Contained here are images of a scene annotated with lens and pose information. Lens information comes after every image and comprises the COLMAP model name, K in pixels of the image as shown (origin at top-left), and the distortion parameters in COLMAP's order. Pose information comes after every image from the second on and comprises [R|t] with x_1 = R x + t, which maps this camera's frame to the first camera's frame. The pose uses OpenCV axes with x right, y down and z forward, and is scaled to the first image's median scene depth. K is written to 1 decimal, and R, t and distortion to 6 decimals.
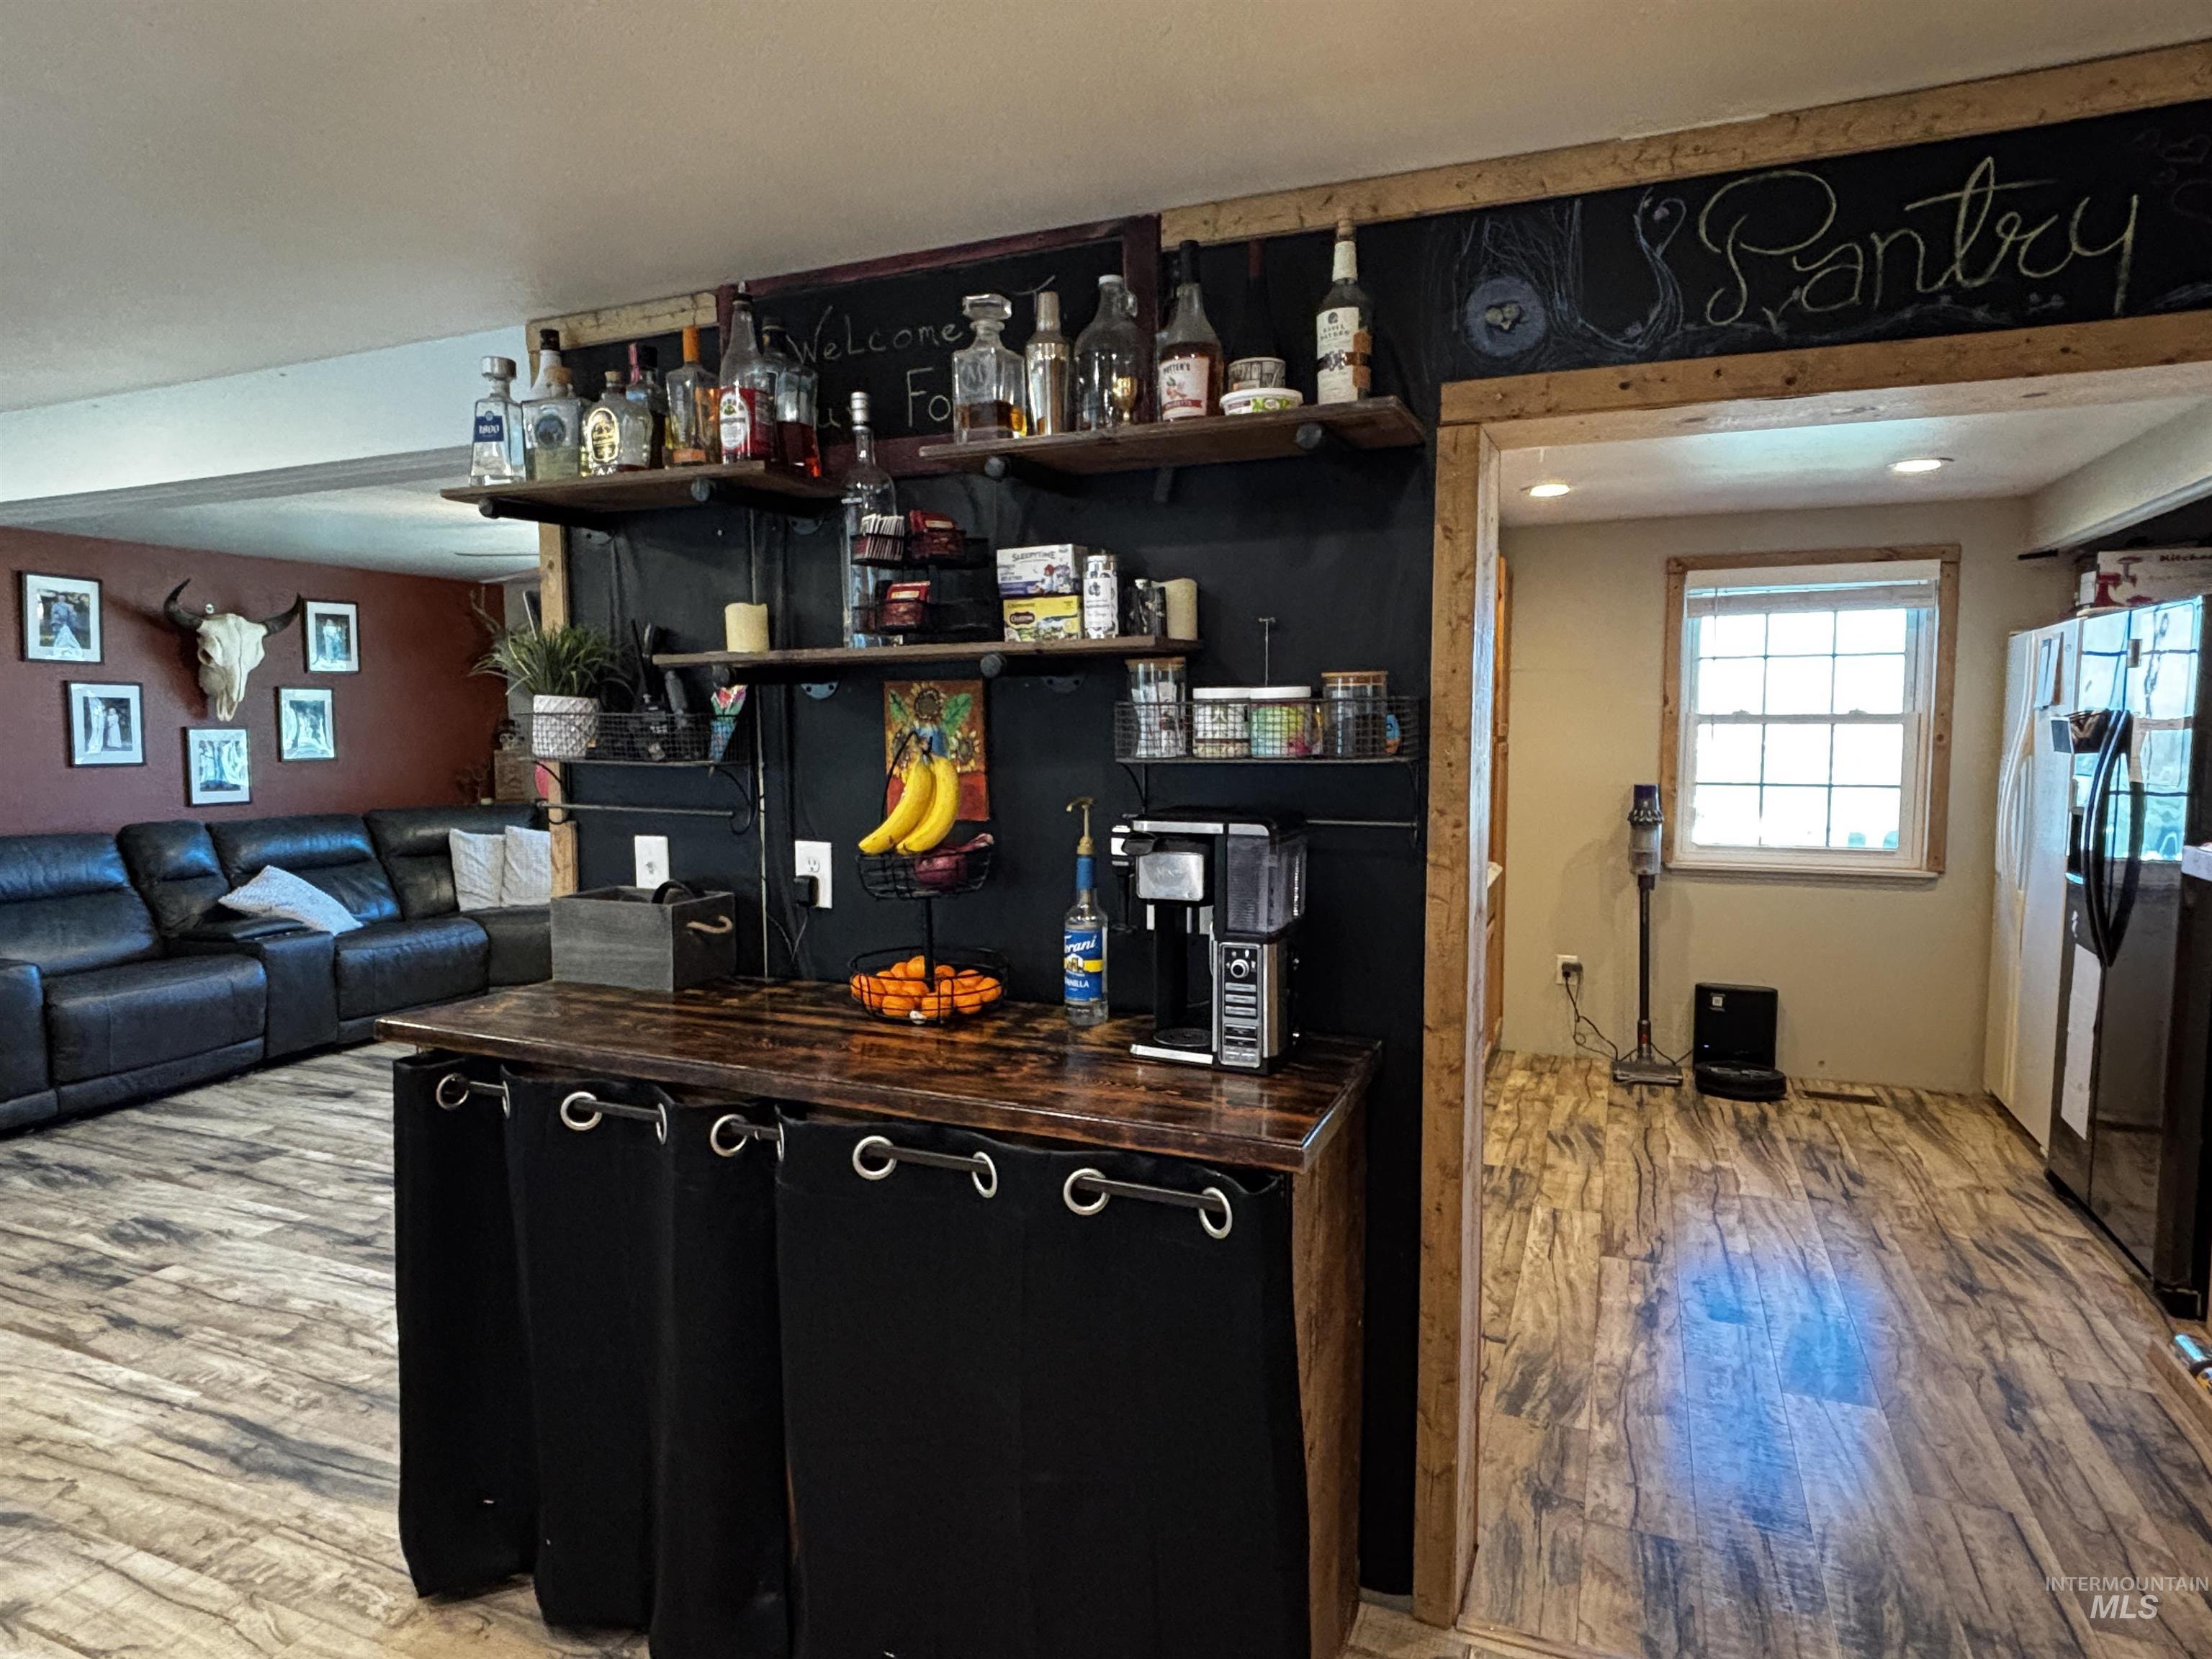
lens RADIAL K [[1257.6, 0, 1106.4], [0, 1257.6, 826.1], [0, 0, 1]] dist [-0.009980, 0.003091]
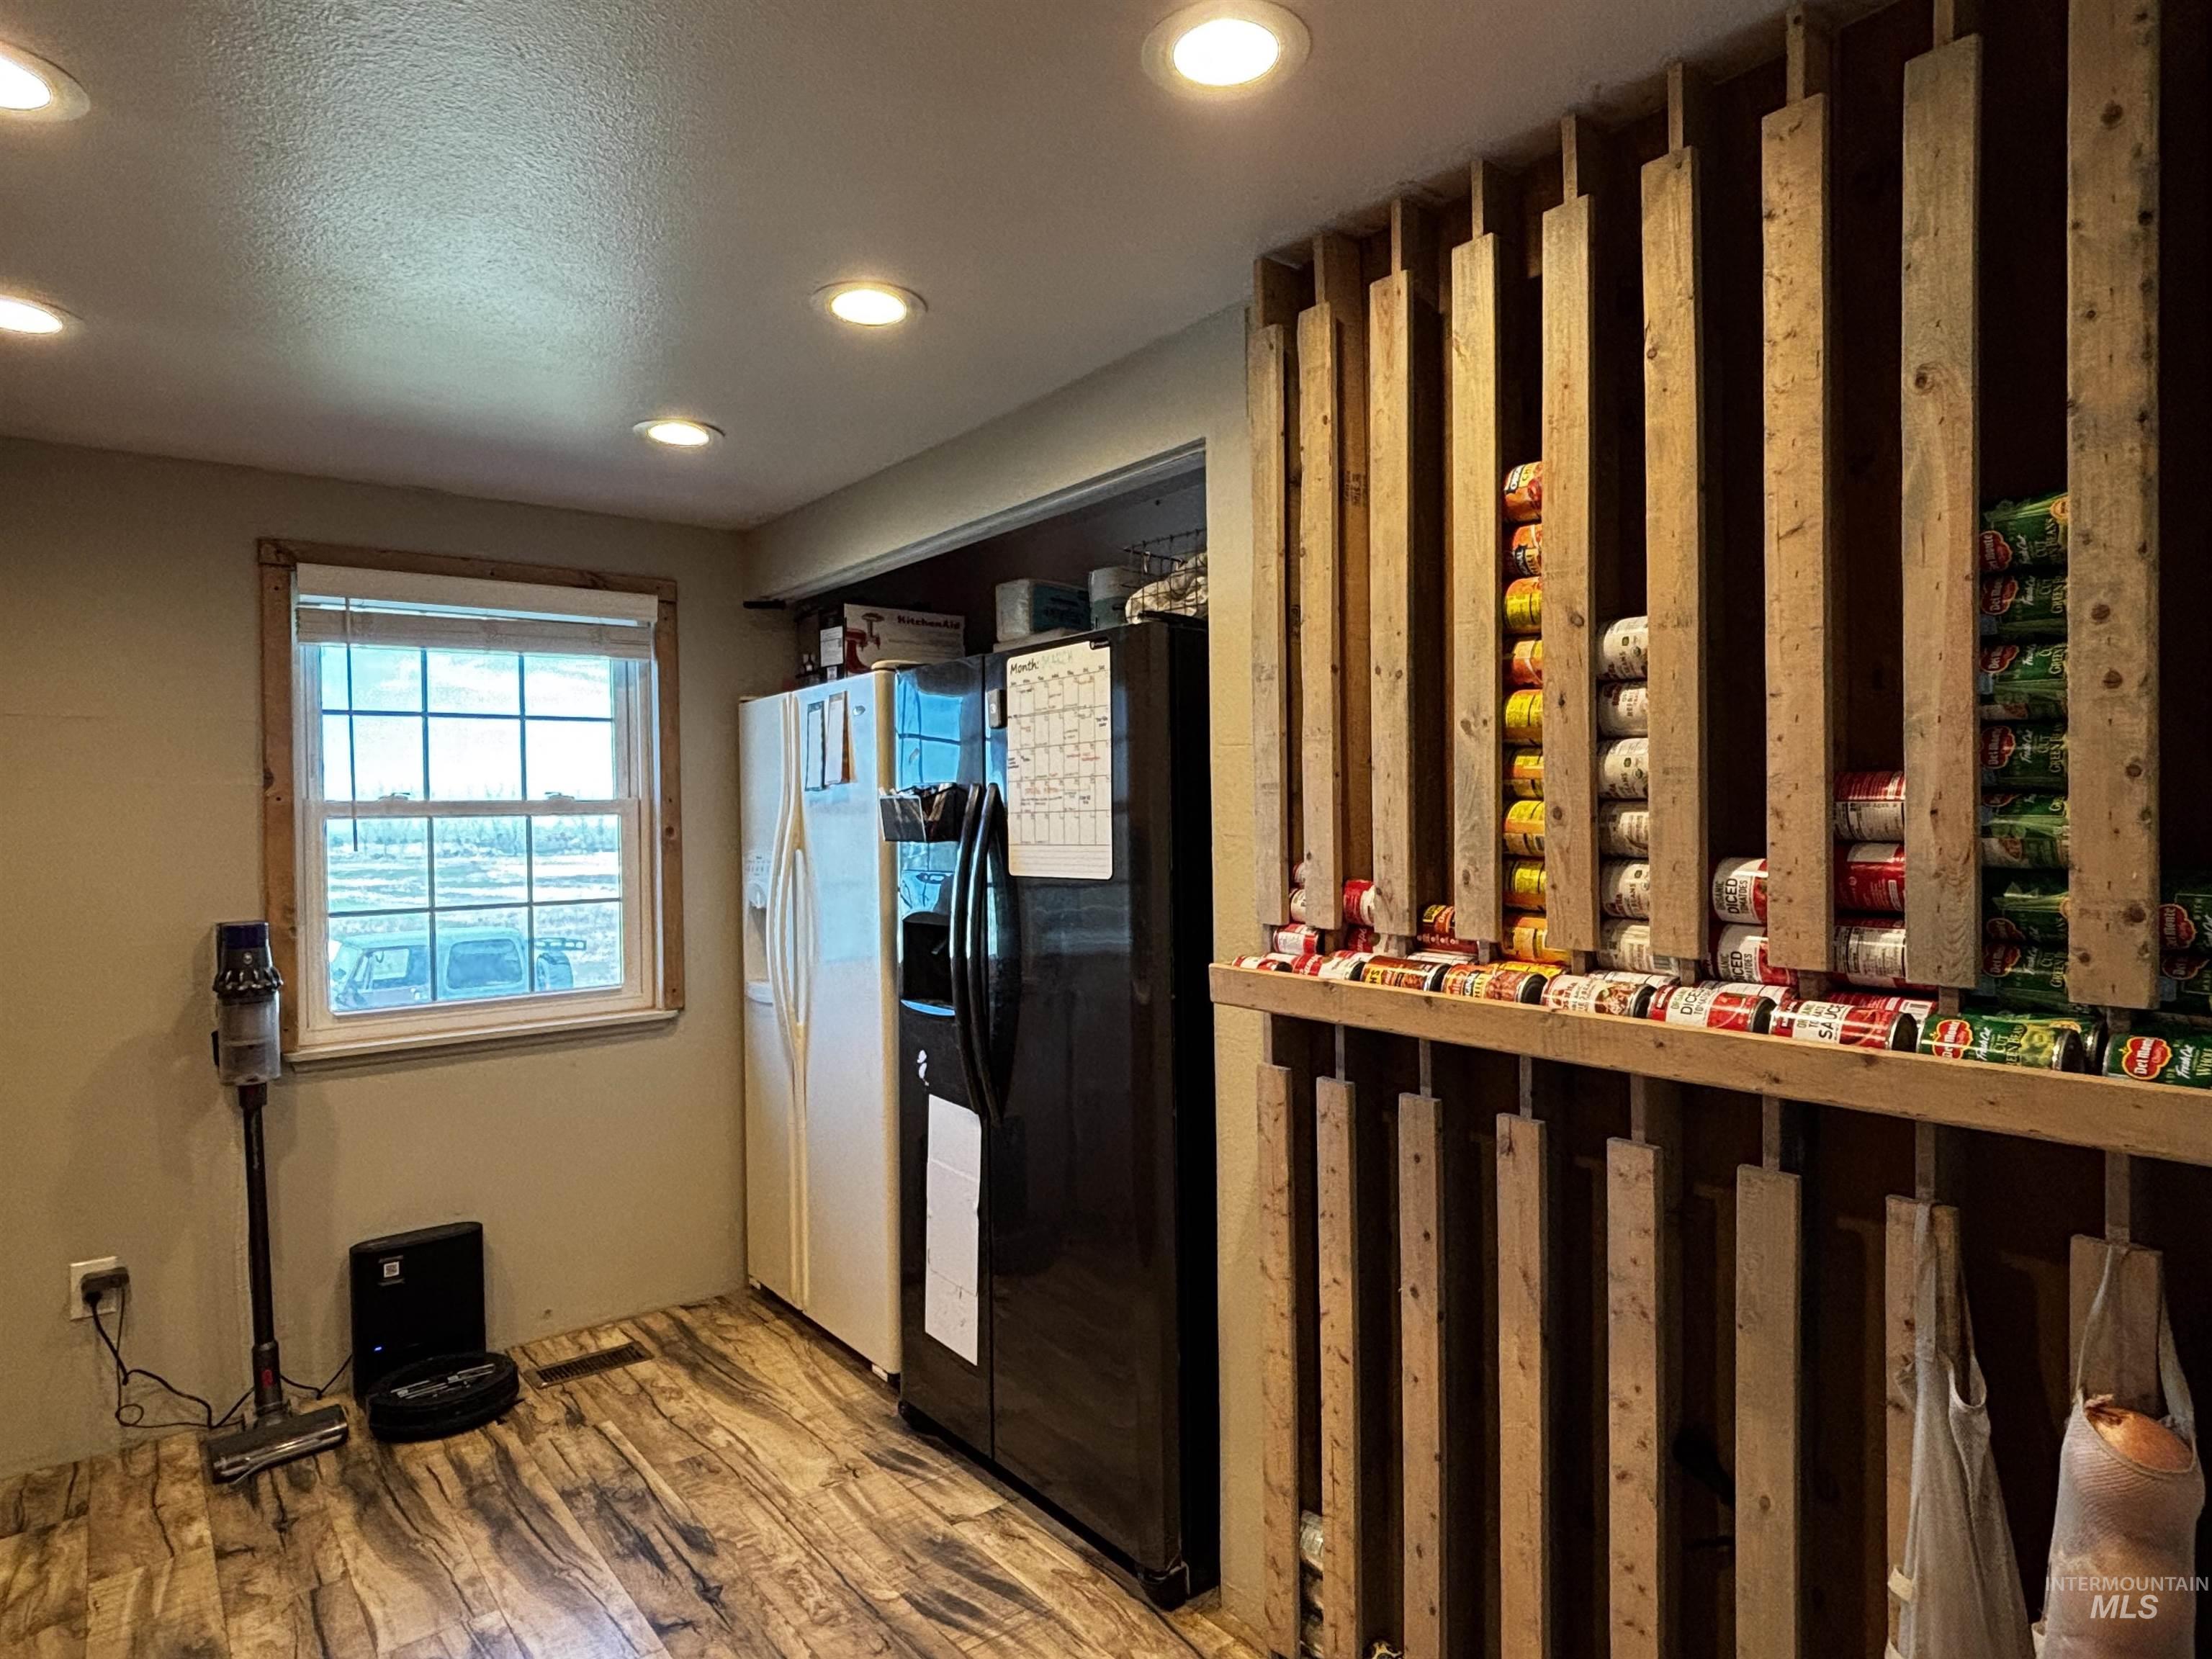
lens RADIAL K [[1257.6, 0, 1106.4], [0, 1257.6, 826.1], [0, 0, 1]] dist [-0.009980, 0.003091]
pose [[0.481214, -0.008164, 0.876565, 0.130110], [0.086297, 0.995540, -0.038104, -0.022869], [-0.872345, 0.093981, 0.479773, 0.409151]]
